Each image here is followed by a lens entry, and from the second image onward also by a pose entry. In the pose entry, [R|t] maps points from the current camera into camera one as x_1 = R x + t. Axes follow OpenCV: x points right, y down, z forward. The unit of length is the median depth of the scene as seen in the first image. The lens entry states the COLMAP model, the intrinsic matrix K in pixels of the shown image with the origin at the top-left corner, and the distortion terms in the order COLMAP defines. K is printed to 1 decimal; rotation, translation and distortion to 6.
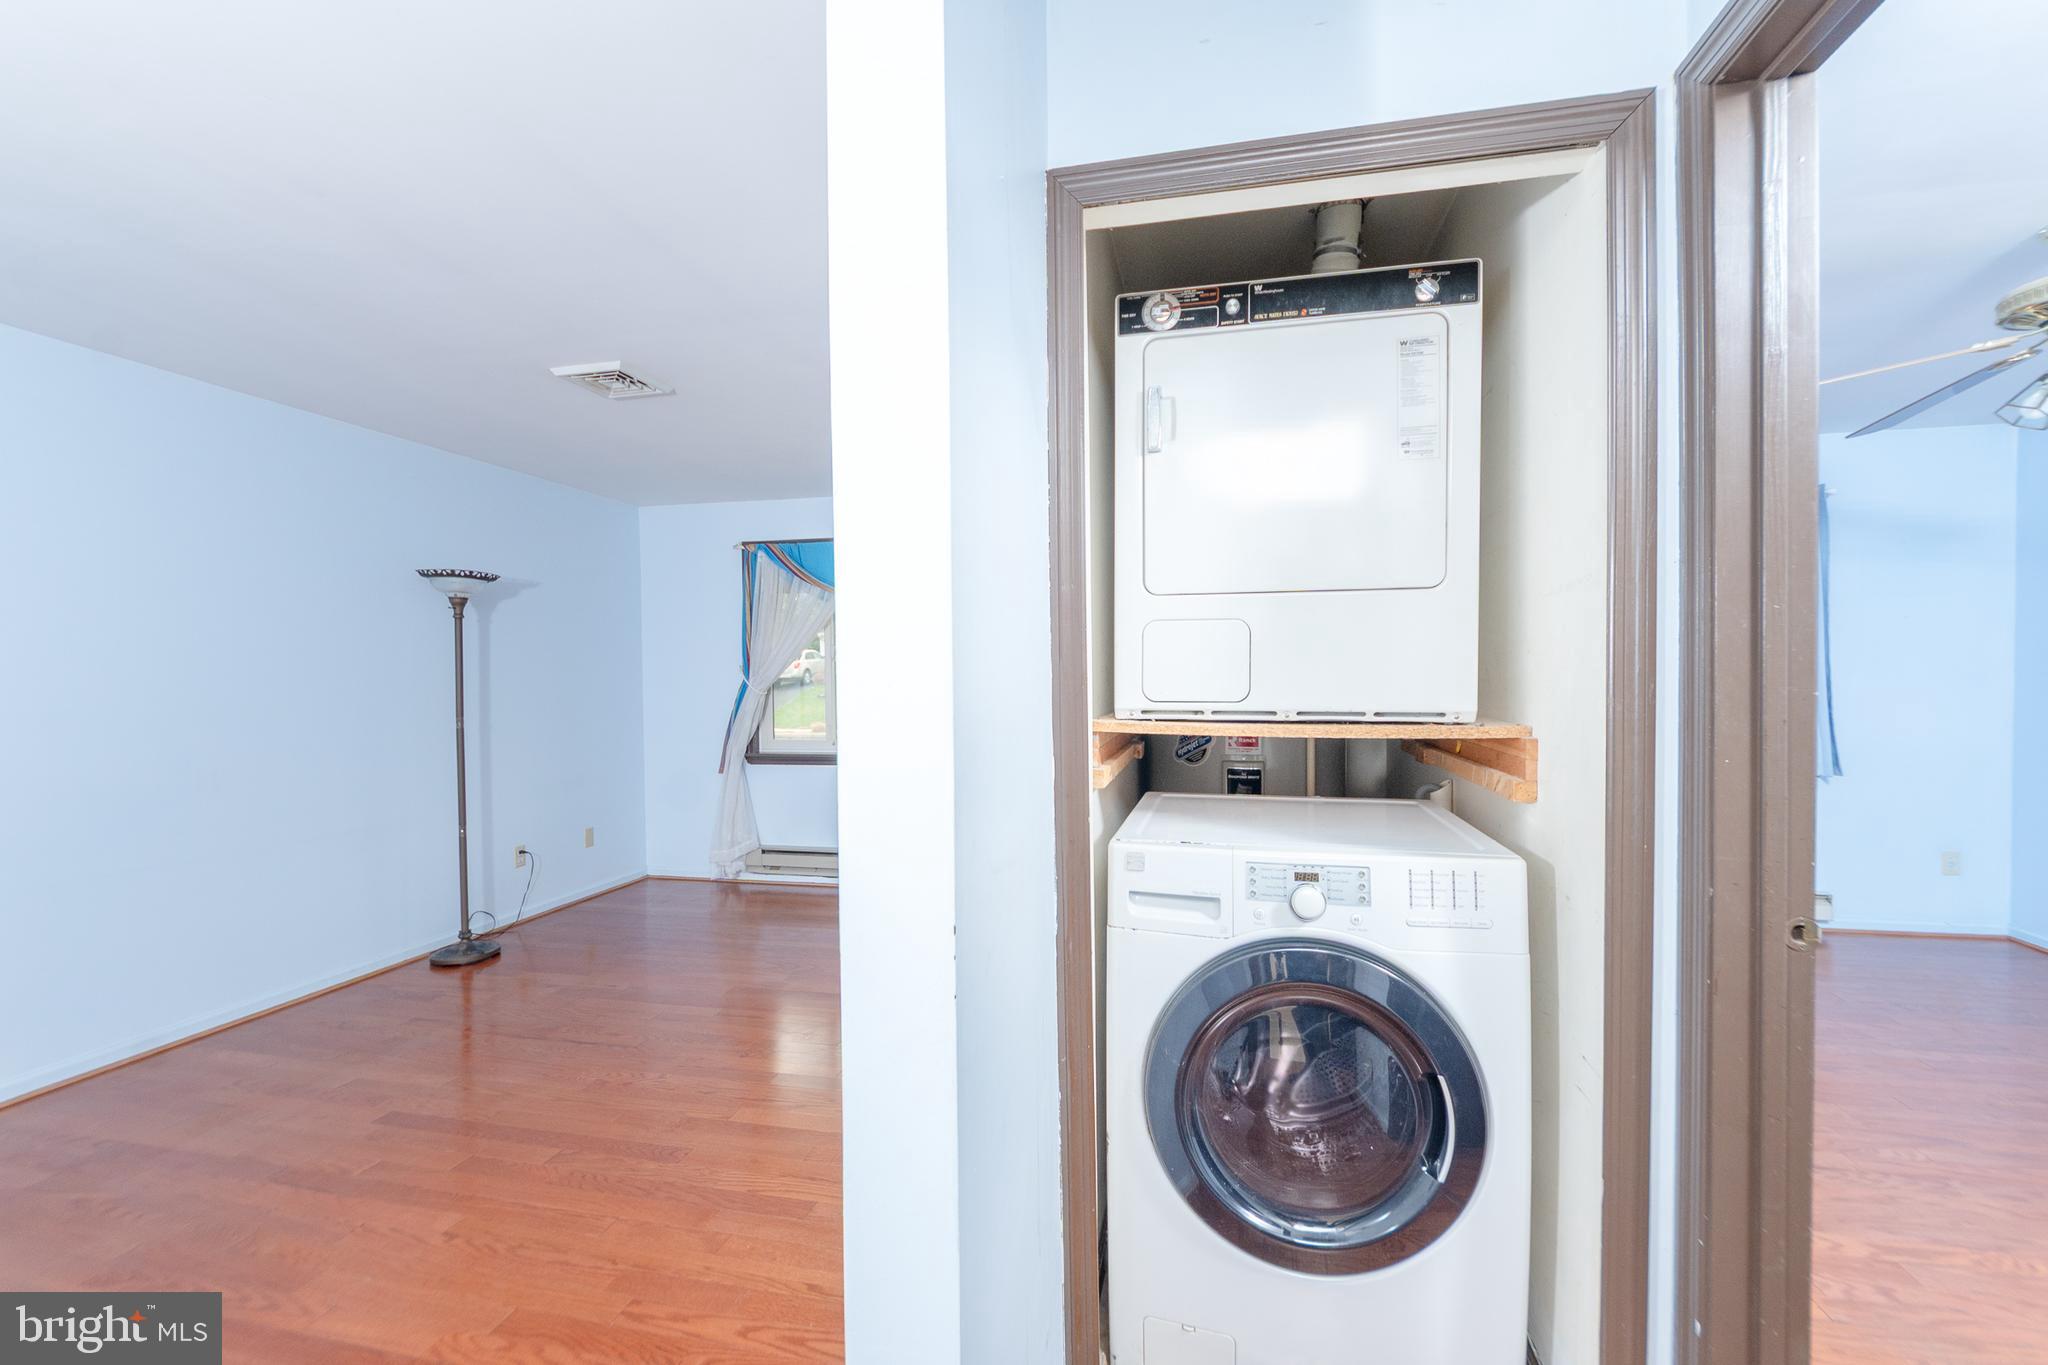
lens RADIAL K [[820.5, 0, 1028.6], [0, 820.5, 697.0], [0, 0, 1]] dist [-0.014796, -0.002349]
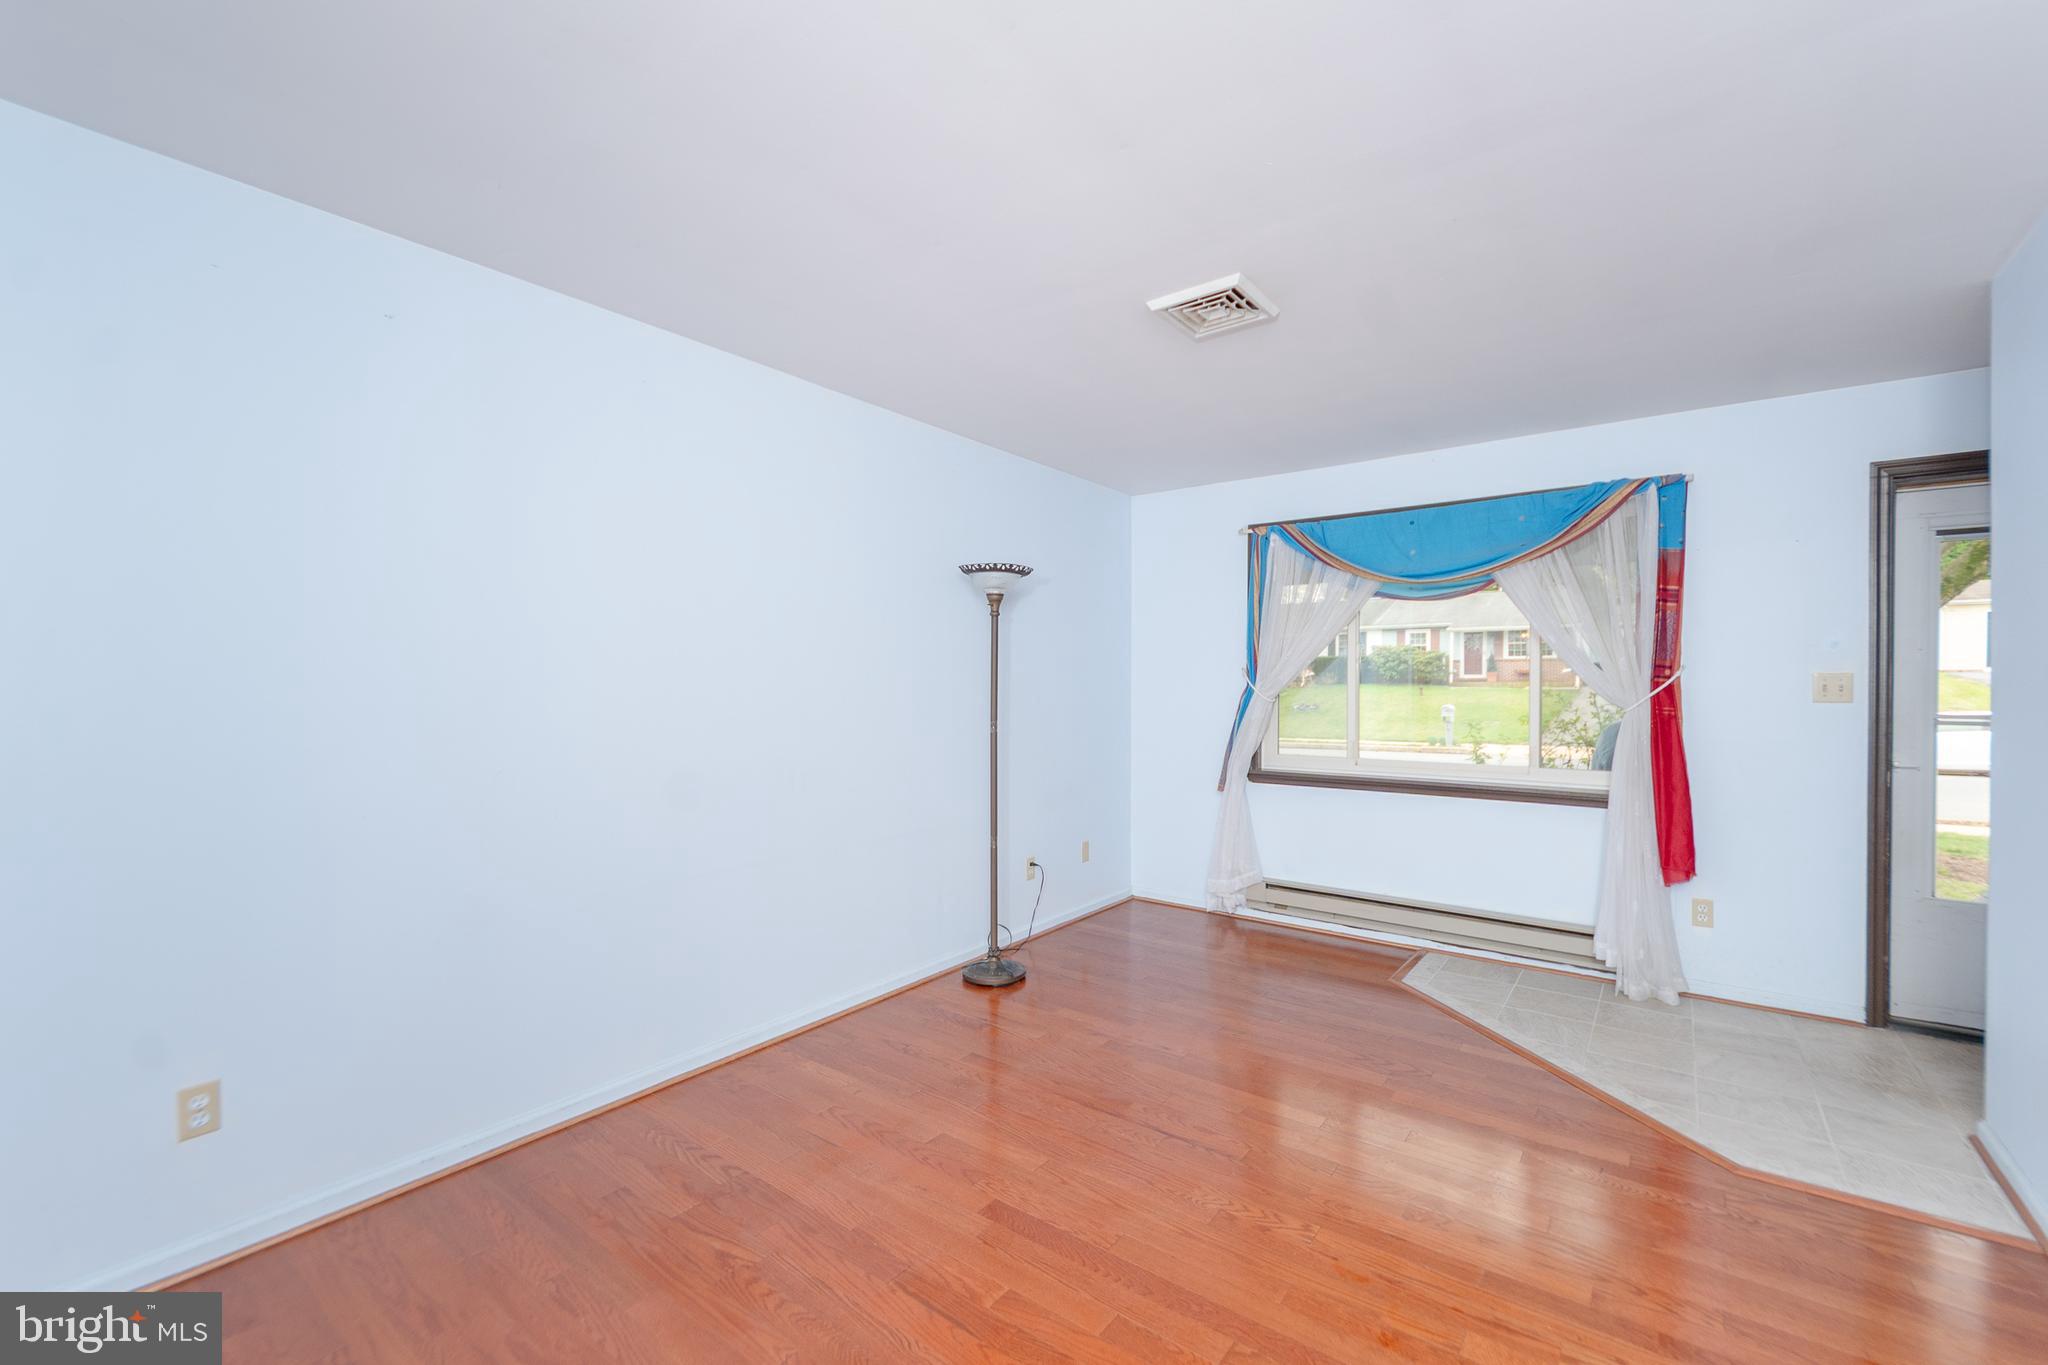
lens RADIAL K [[820.5, 0, 1011.8], [0, 820.5, 688.5], [0, 0, 1]] dist [-0.014796, -0.002349]
pose [[0.894504, 0.011636, -0.446908, -0.219567], [-0.020281, 0.999688, -0.014565, 0.001337], [0.446599, 0.022092, 0.894461, 0.135571]]
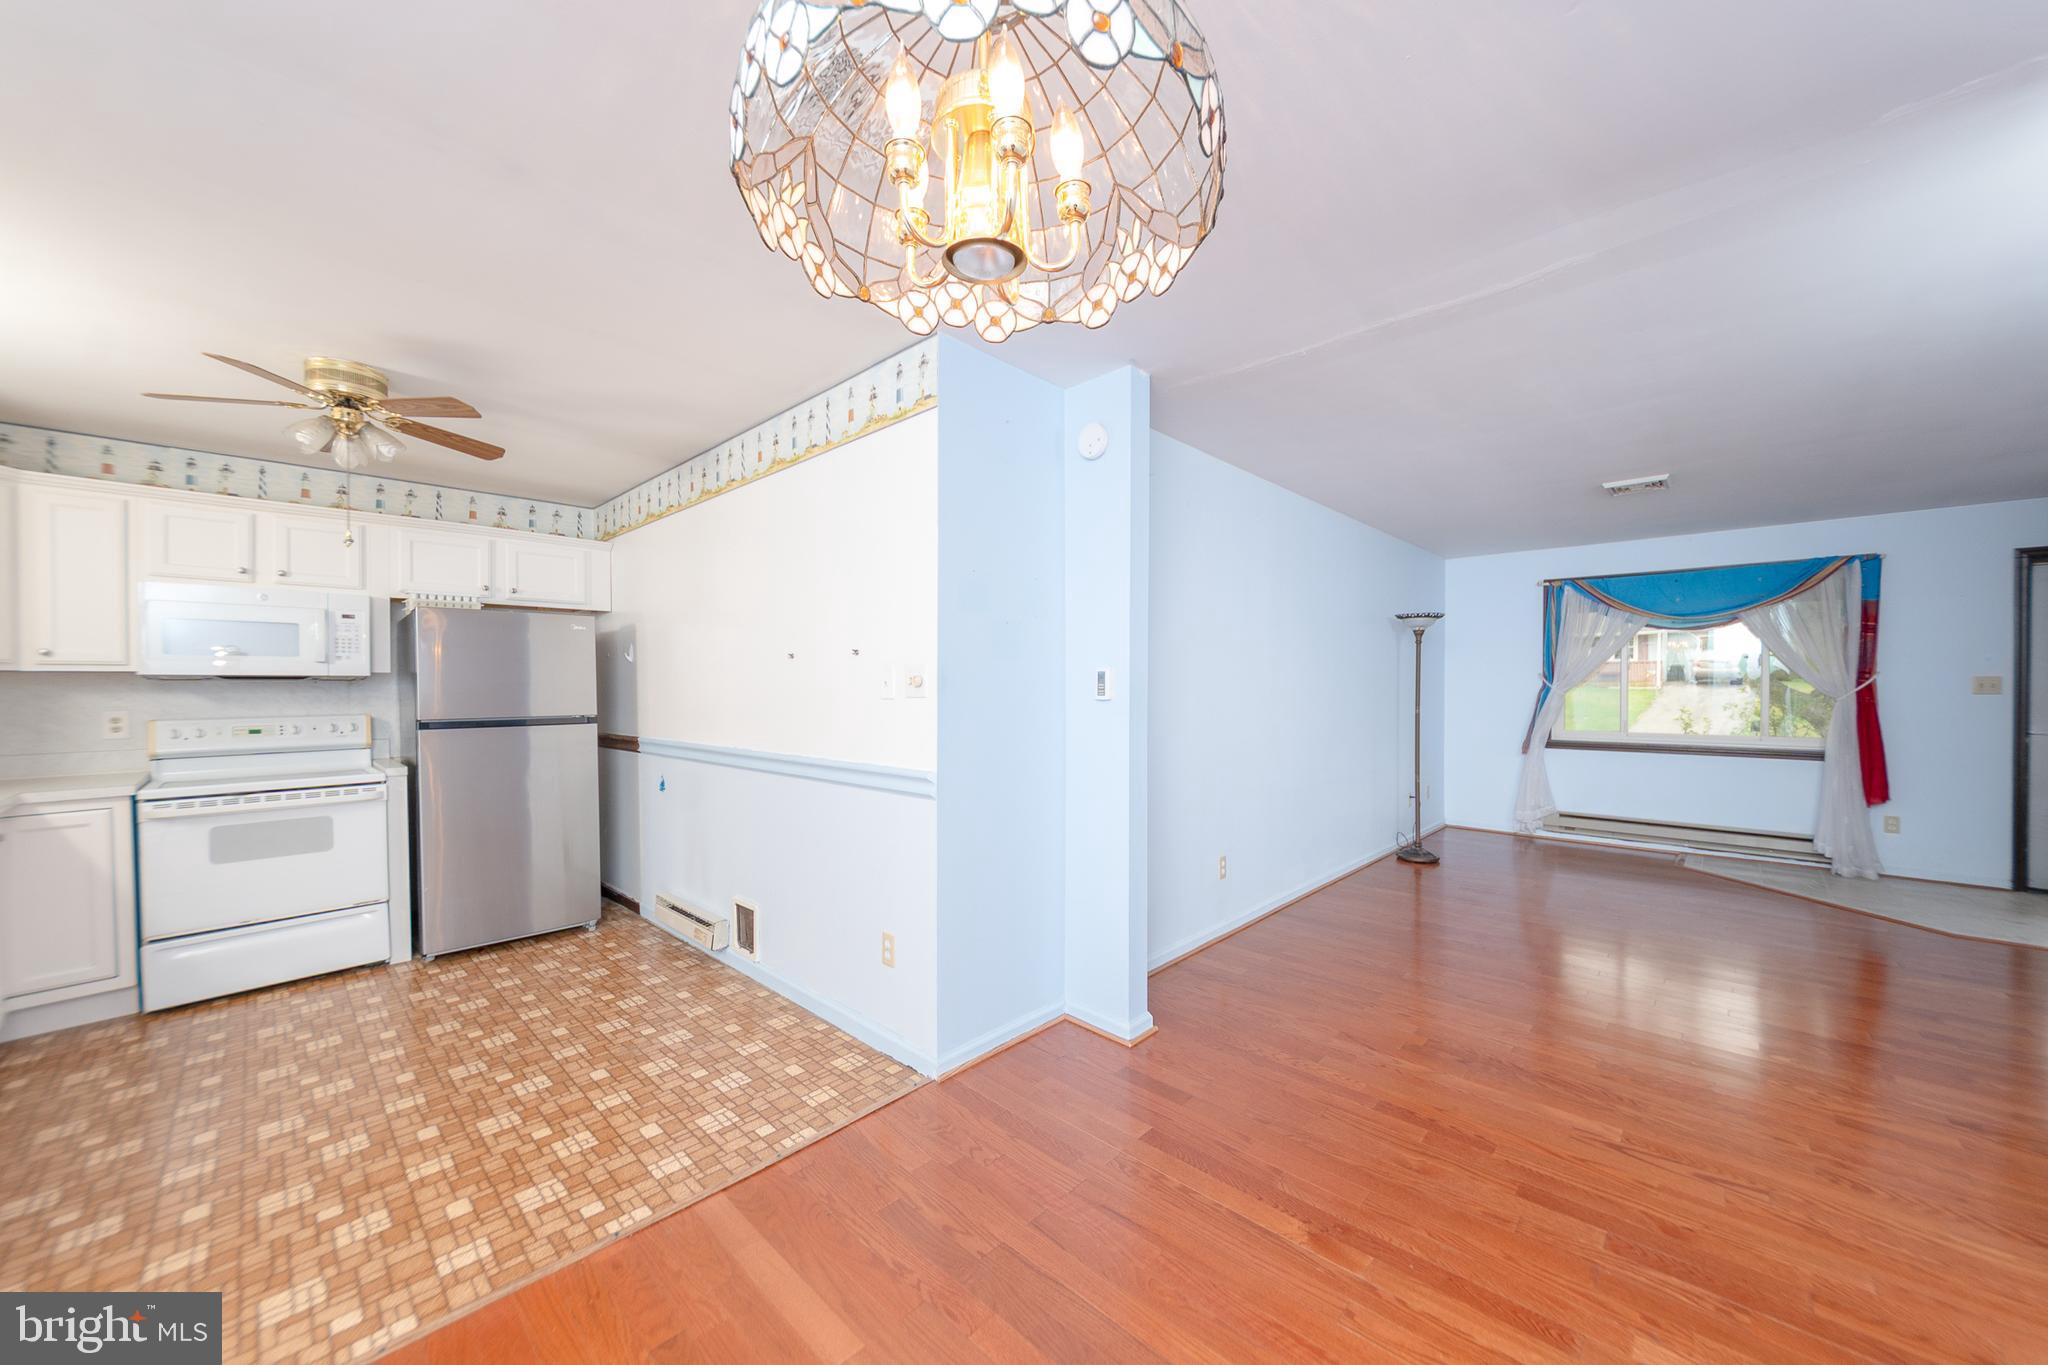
lens RADIAL K [[742.0, 0, 1032.8], [0, 742.0, 690.8], [0, 0, 1]] dist [0.000106, -0.002225]
pose [[0.838211, 0.013341, -0.545183, -0.462239], [-0.022555, 0.999693, -0.010215, 0.025376], [0.544880, 0.020859, 0.838255, -0.546009]]
